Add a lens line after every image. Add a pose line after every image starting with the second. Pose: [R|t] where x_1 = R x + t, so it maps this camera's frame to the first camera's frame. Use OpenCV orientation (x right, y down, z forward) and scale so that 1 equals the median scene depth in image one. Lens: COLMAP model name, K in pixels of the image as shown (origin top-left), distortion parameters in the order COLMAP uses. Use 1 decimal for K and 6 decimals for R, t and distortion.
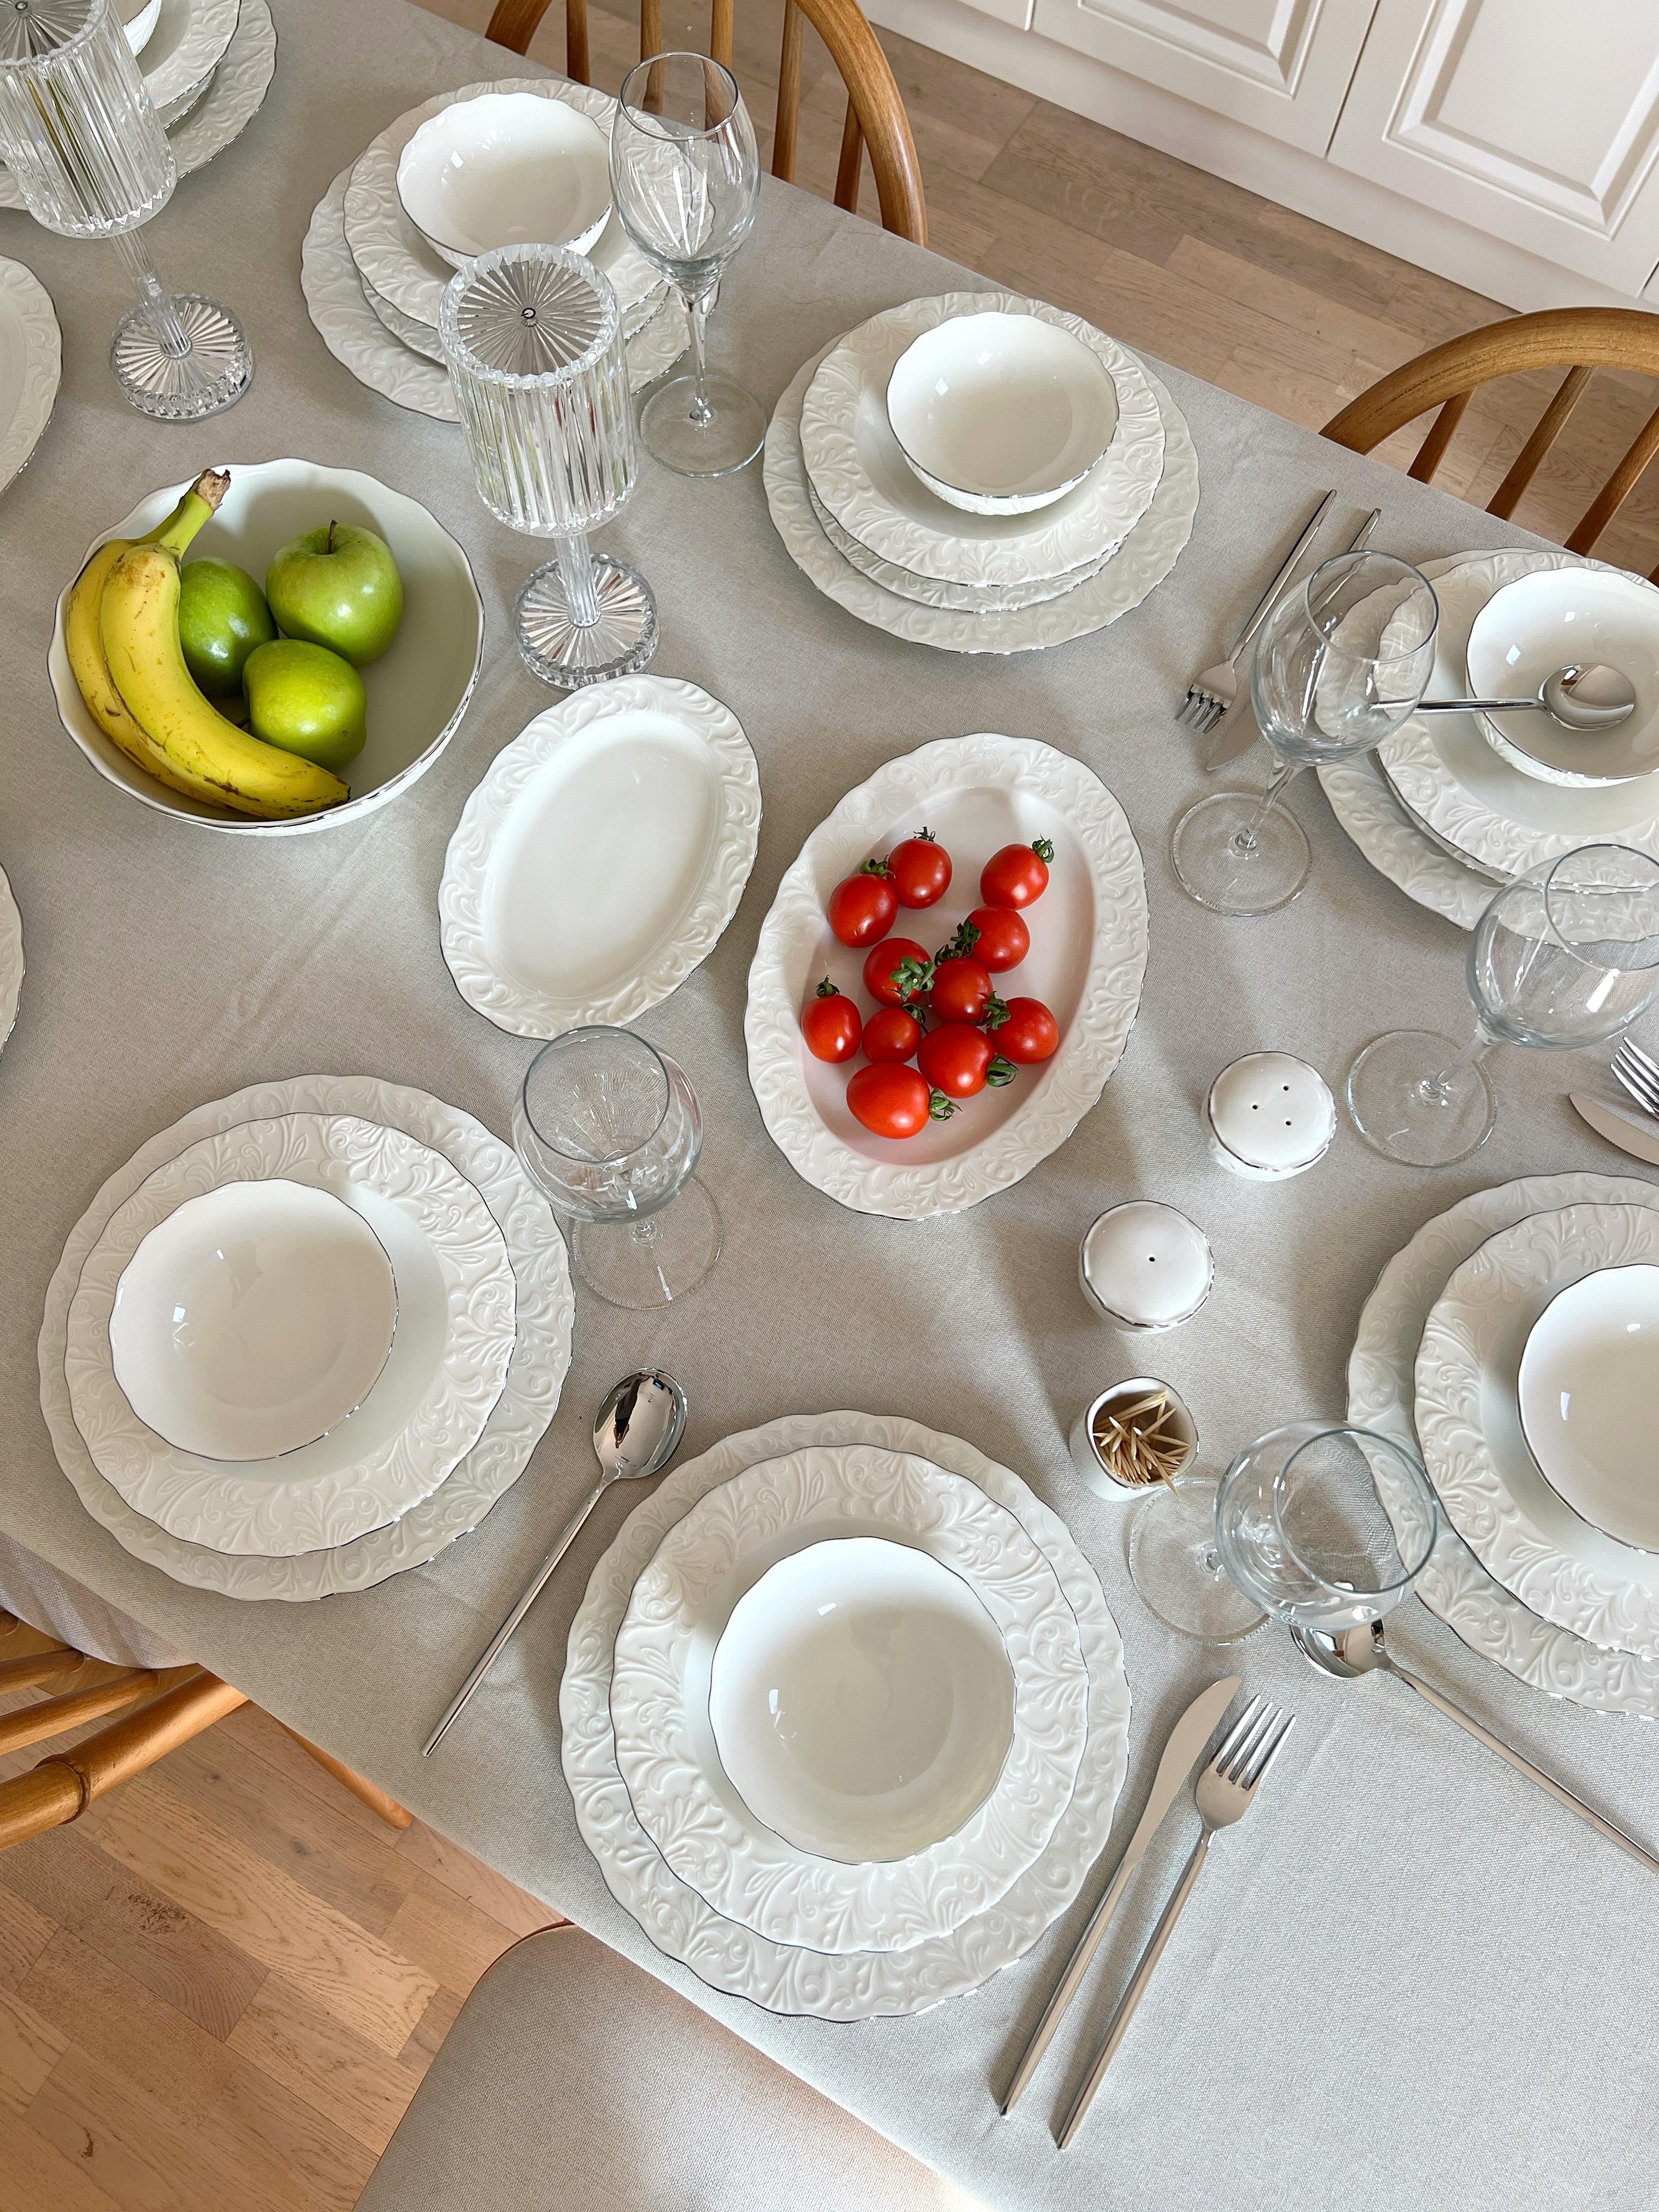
lens RADIAL K [[1667.1, 0, 839.1], [0, 1667.1, 1112.8], [0, 0, 1]] dist [0.043759, -0.053652]
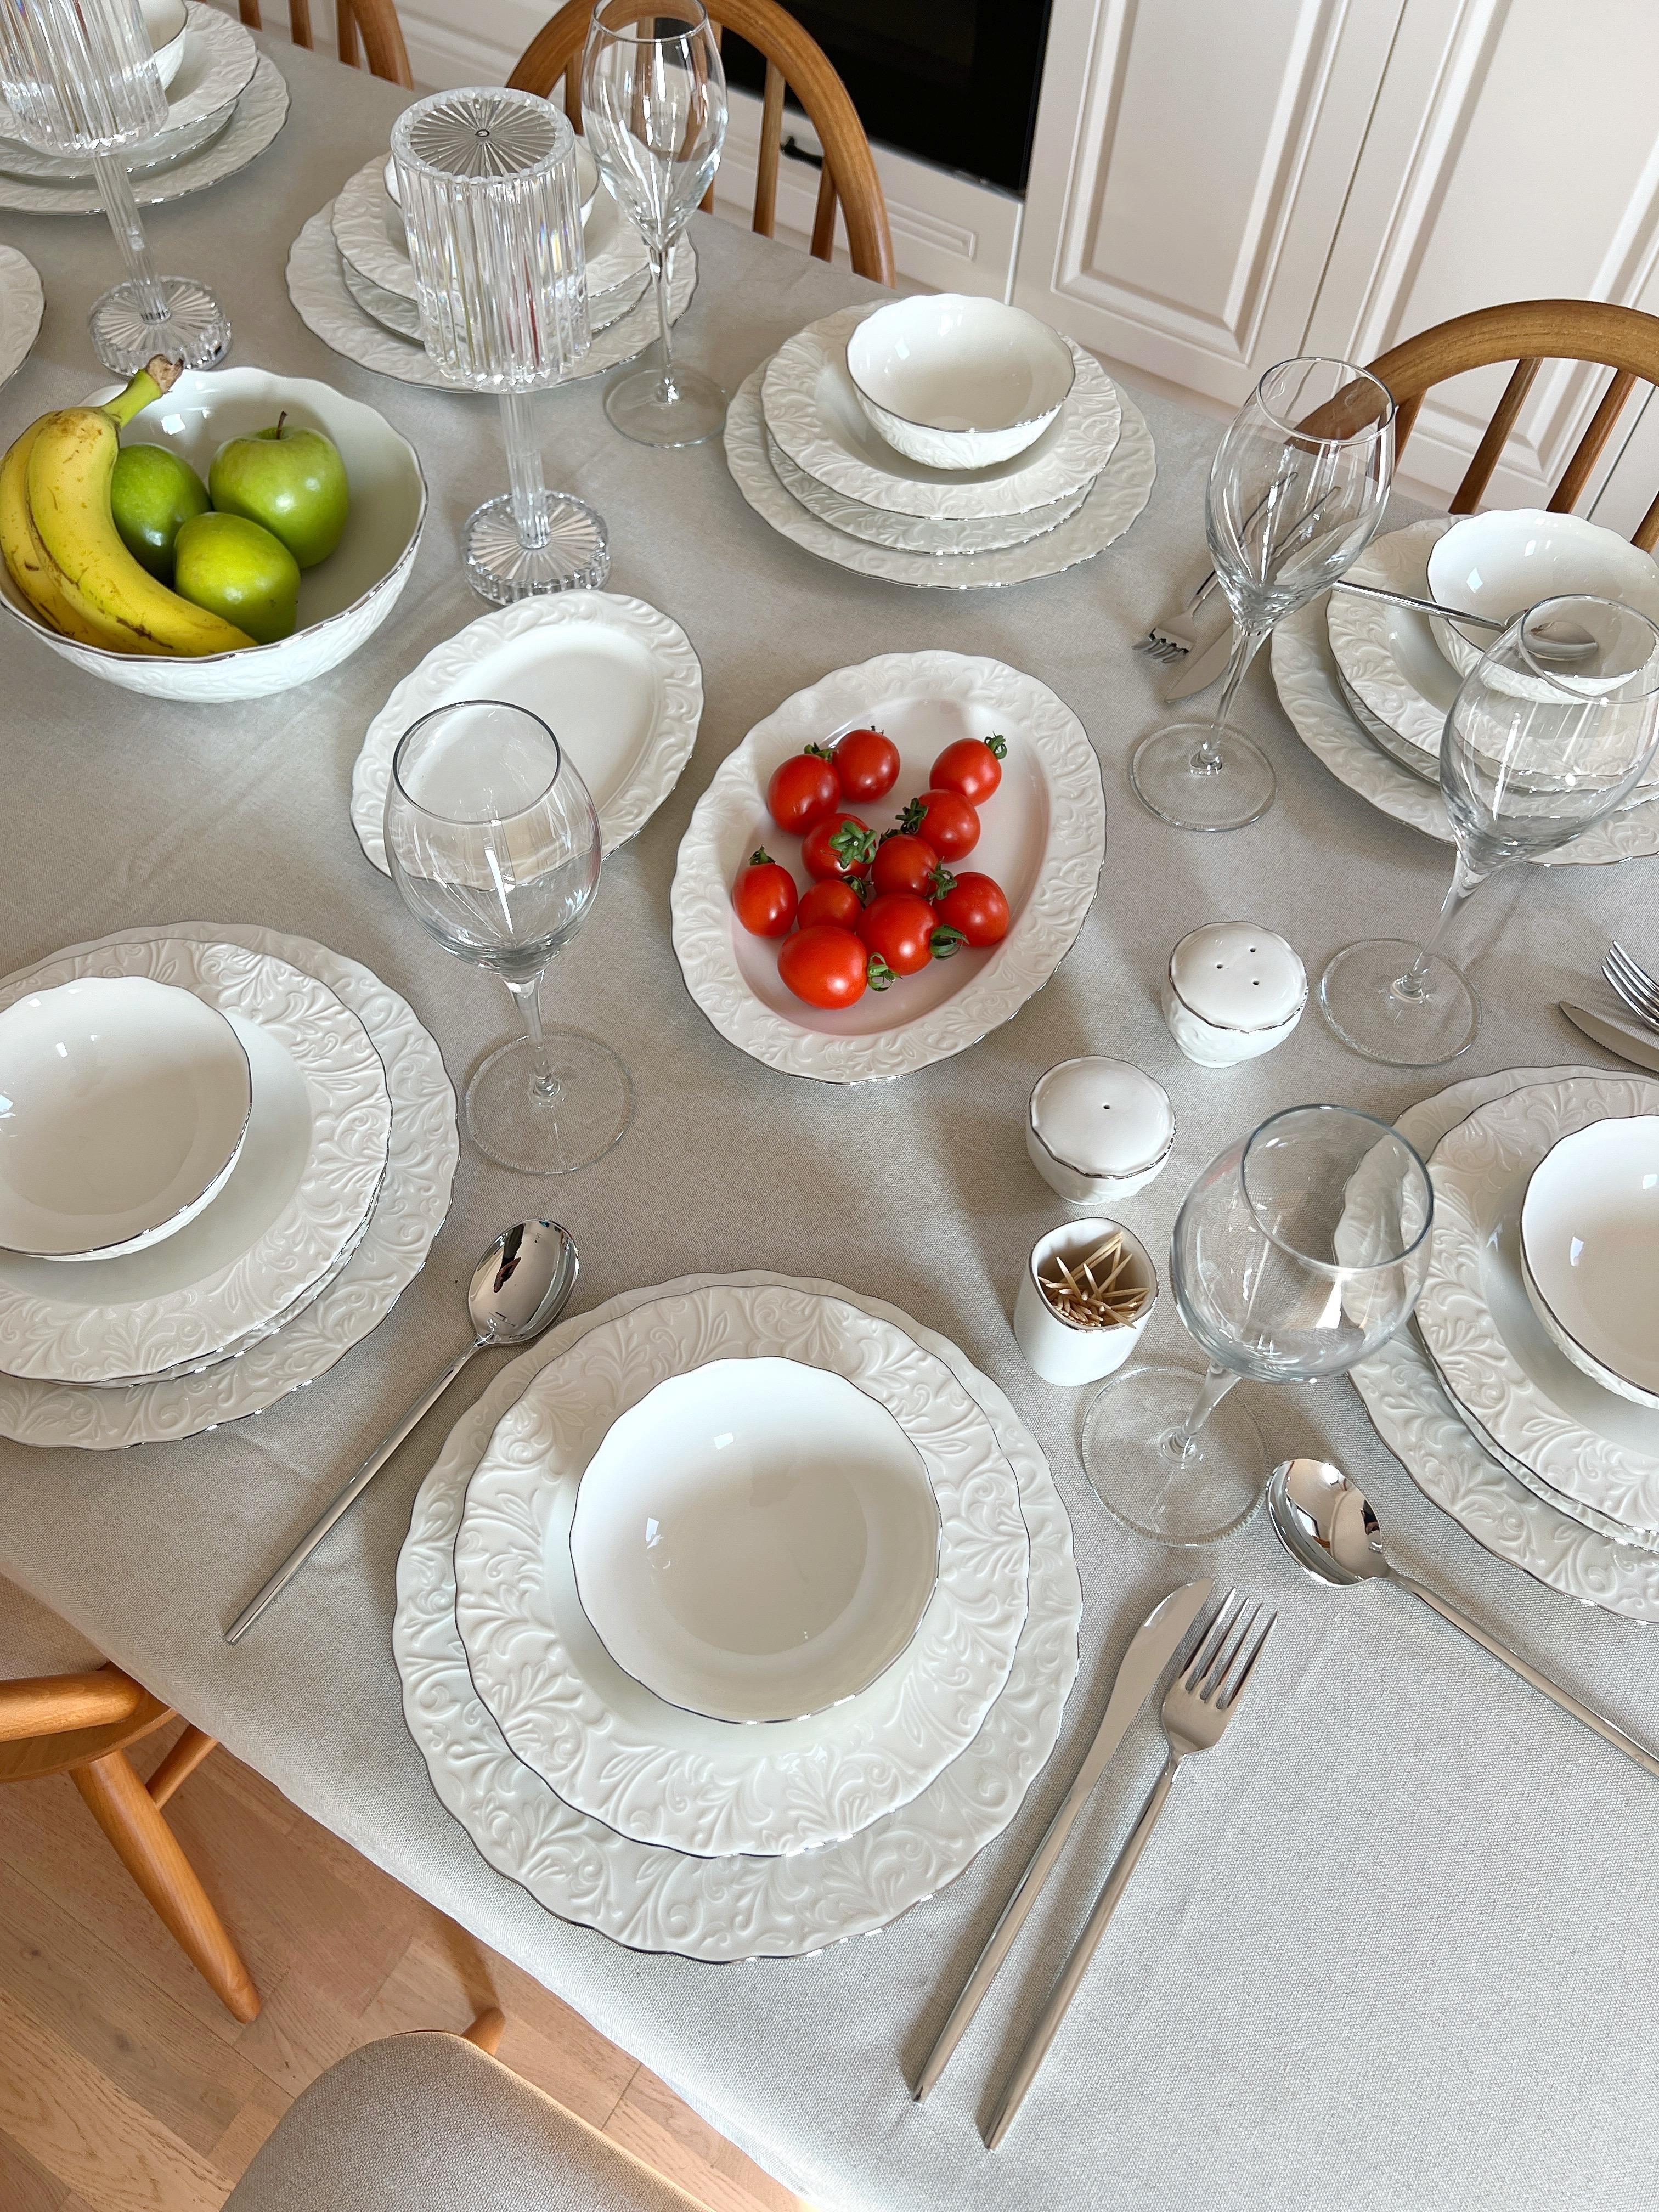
lens RADIAL K [[1667.1, 0, 843.1], [0, 1667.1, 1095.2], [0, 0, 1]] dist [0.043759, -0.053652]
pose [[0.999460, 0.031595, 0.009014, 0.036578], [-0.028943, 0.976499, -0.213568, 0.269087], [-0.015550, 0.213192, 0.976887, 0.122591]]
